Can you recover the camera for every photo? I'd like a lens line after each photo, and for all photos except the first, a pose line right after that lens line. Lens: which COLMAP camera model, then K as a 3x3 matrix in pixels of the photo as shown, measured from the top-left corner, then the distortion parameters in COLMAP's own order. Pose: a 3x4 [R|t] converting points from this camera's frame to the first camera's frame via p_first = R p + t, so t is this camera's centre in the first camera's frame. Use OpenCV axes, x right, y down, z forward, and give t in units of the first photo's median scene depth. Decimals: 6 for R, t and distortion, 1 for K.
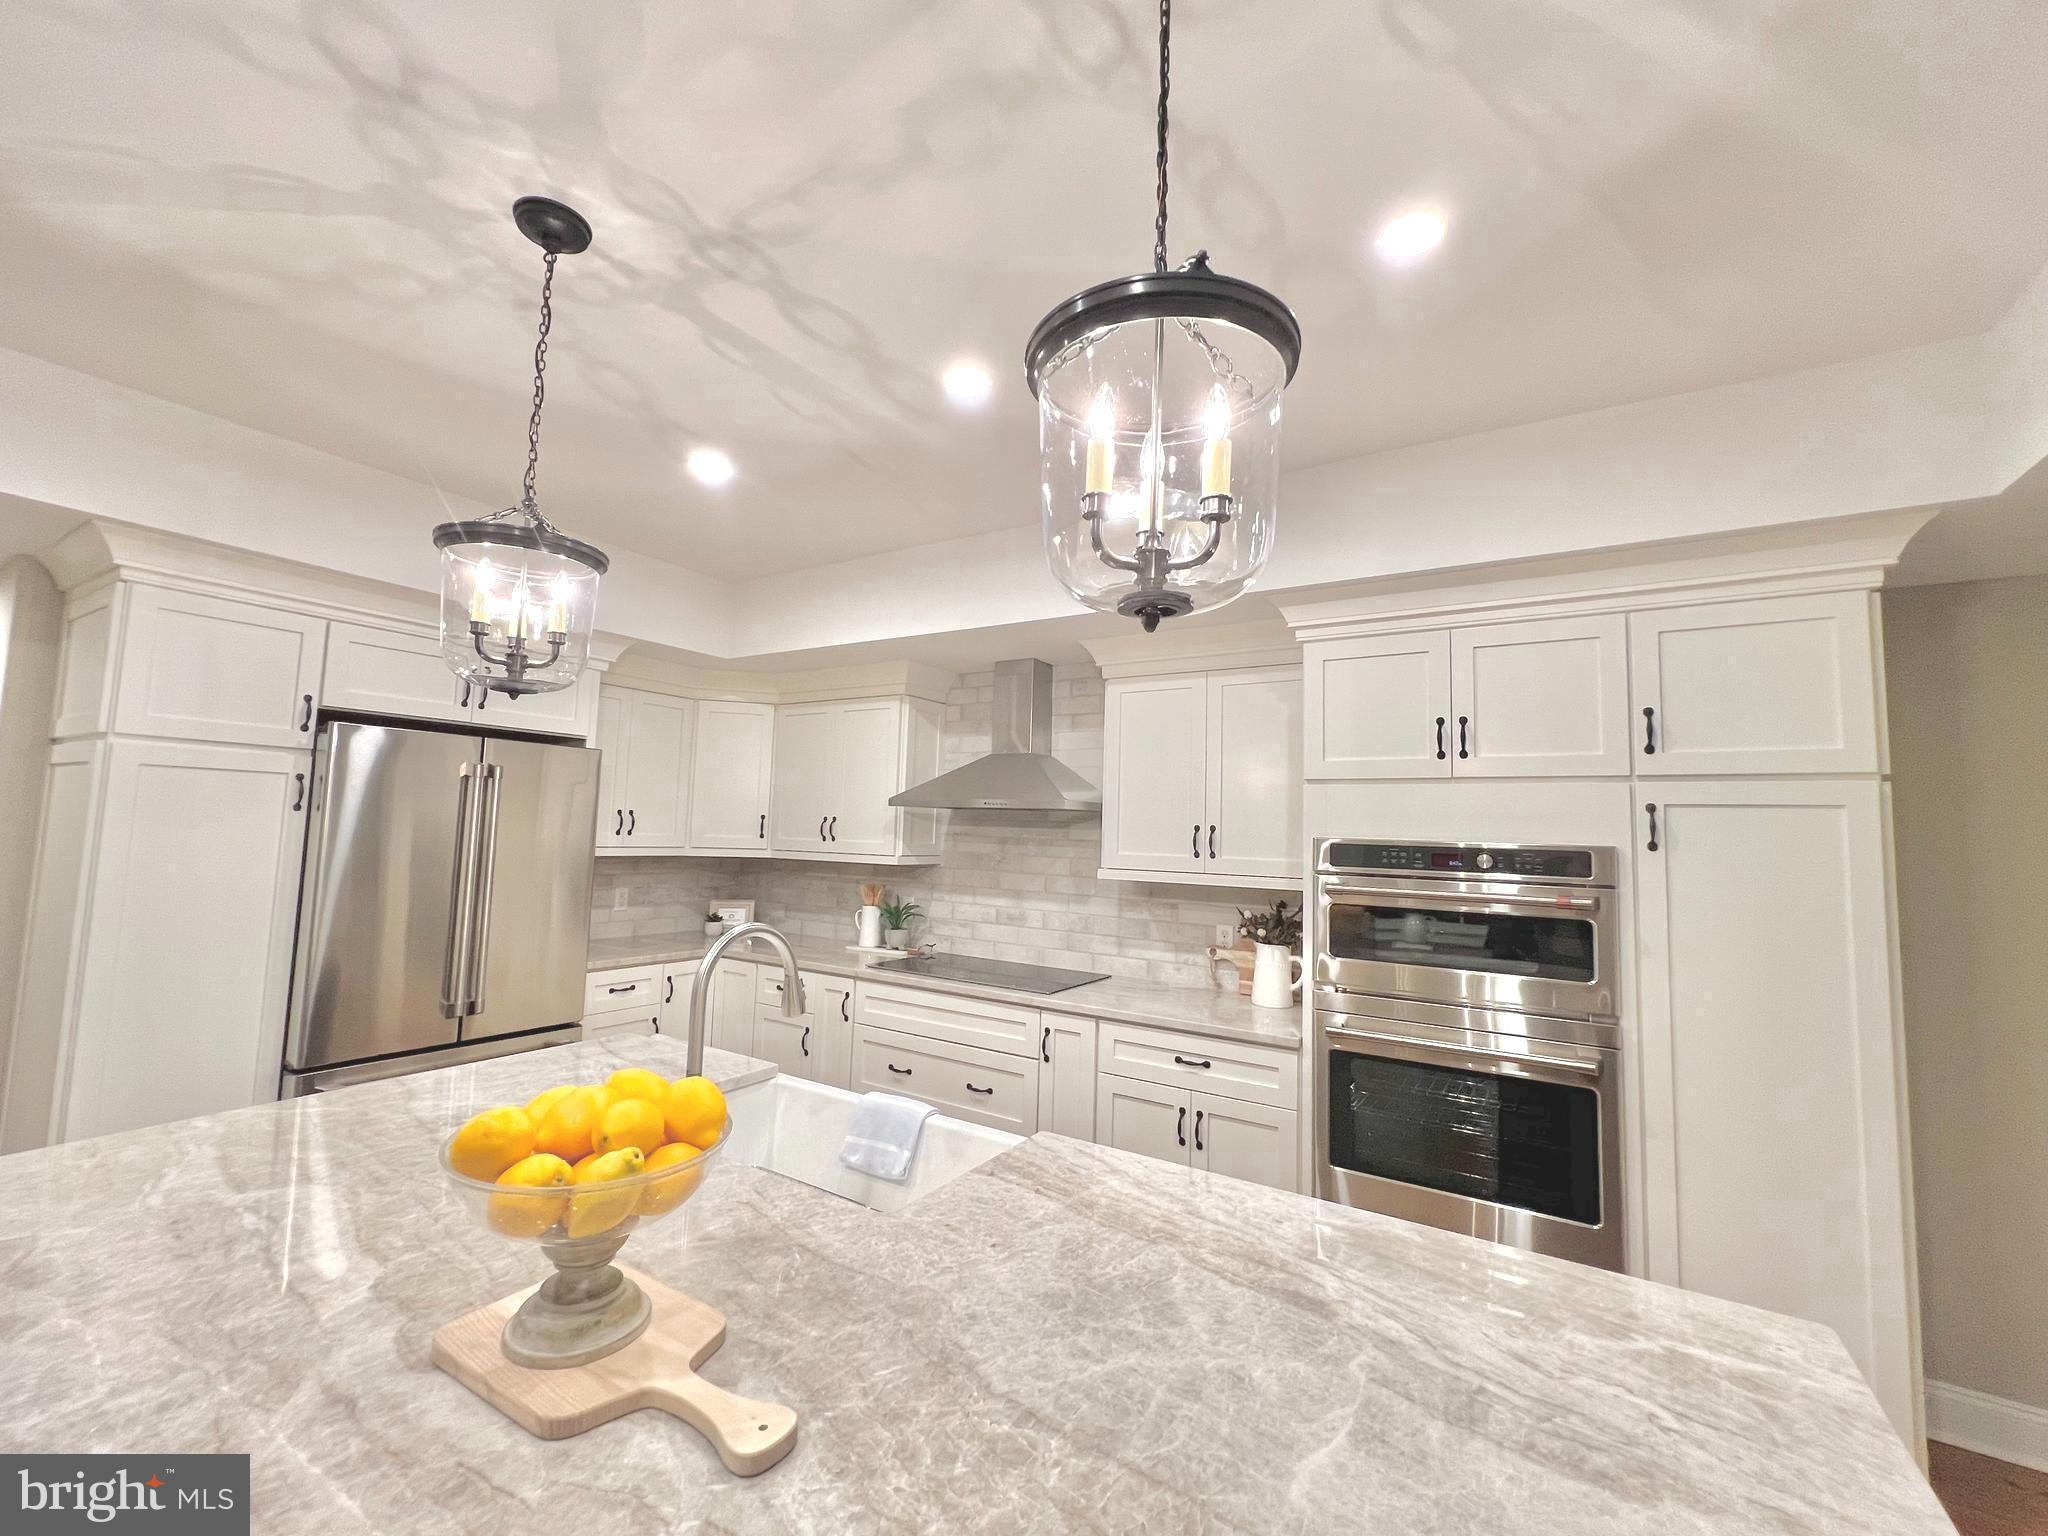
lens RADIAL K [[835.5, 0, 1023.3], [0, 835.5, 763.8], [0, 0, 1]] dist [-0.001248, -0.000519]
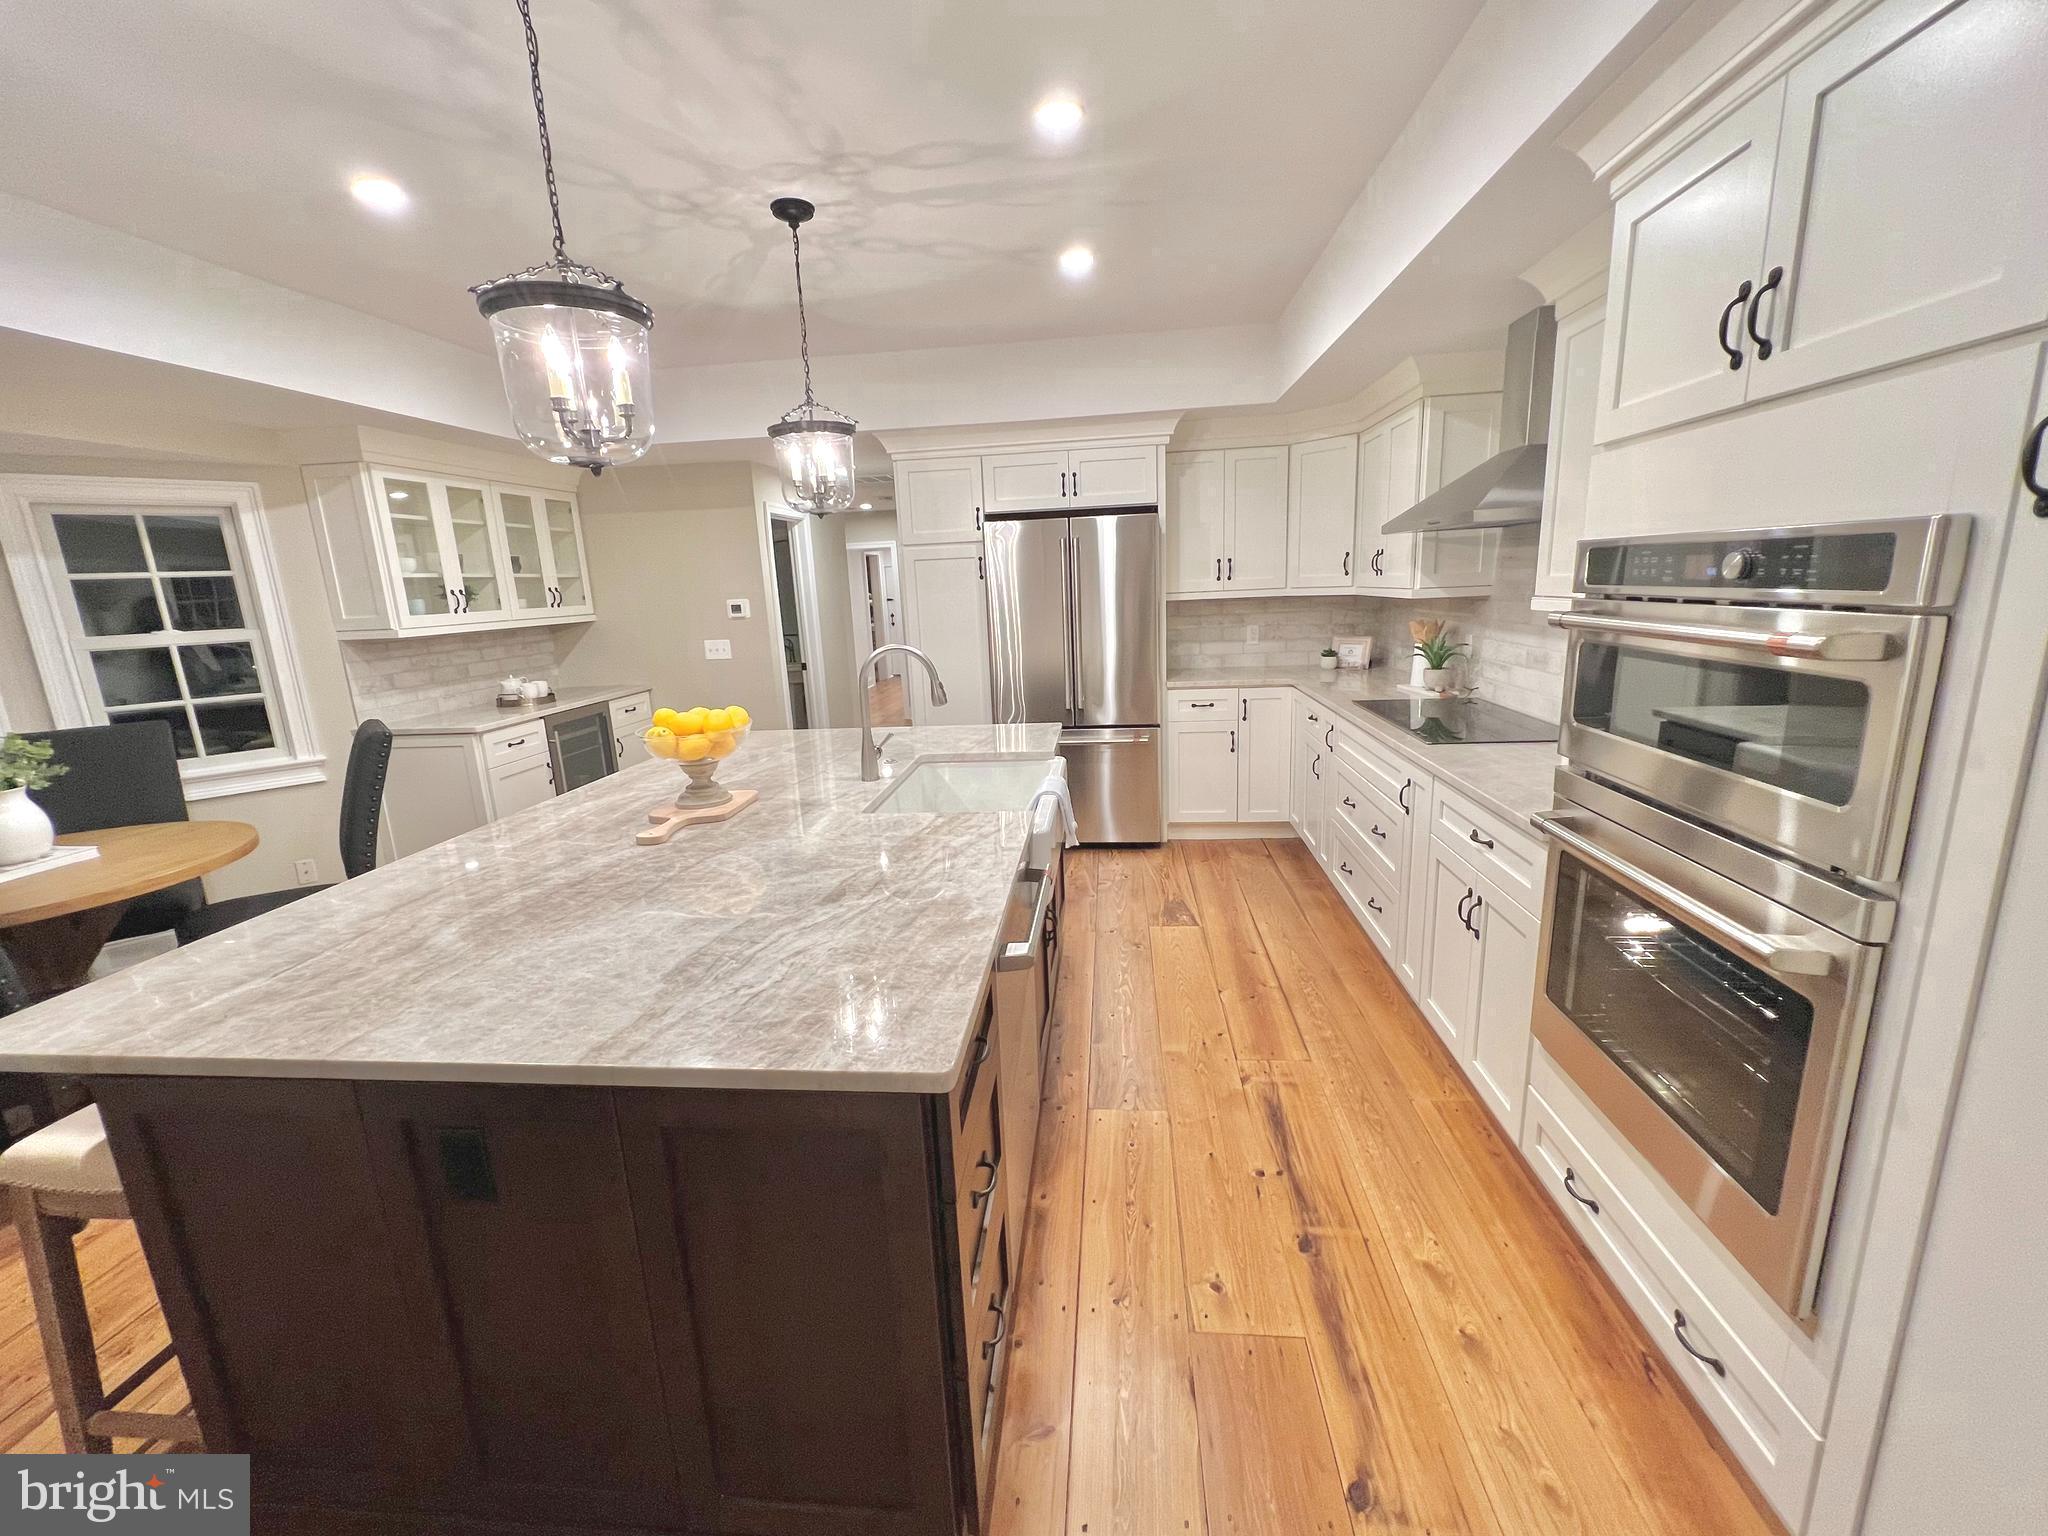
lens RADIAL K [[835.5, 0, 1023.3], [0, 835.5, 763.8], [0, 0, 1]] dist [-0.001248, -0.000519]
pose [[0.442566, 0.143673, -0.885152, 0.915582], [0.131949, 0.965904, 0.222753, 0.065125], [0.886975, -0.215378, 0.408519, 0.383540]]
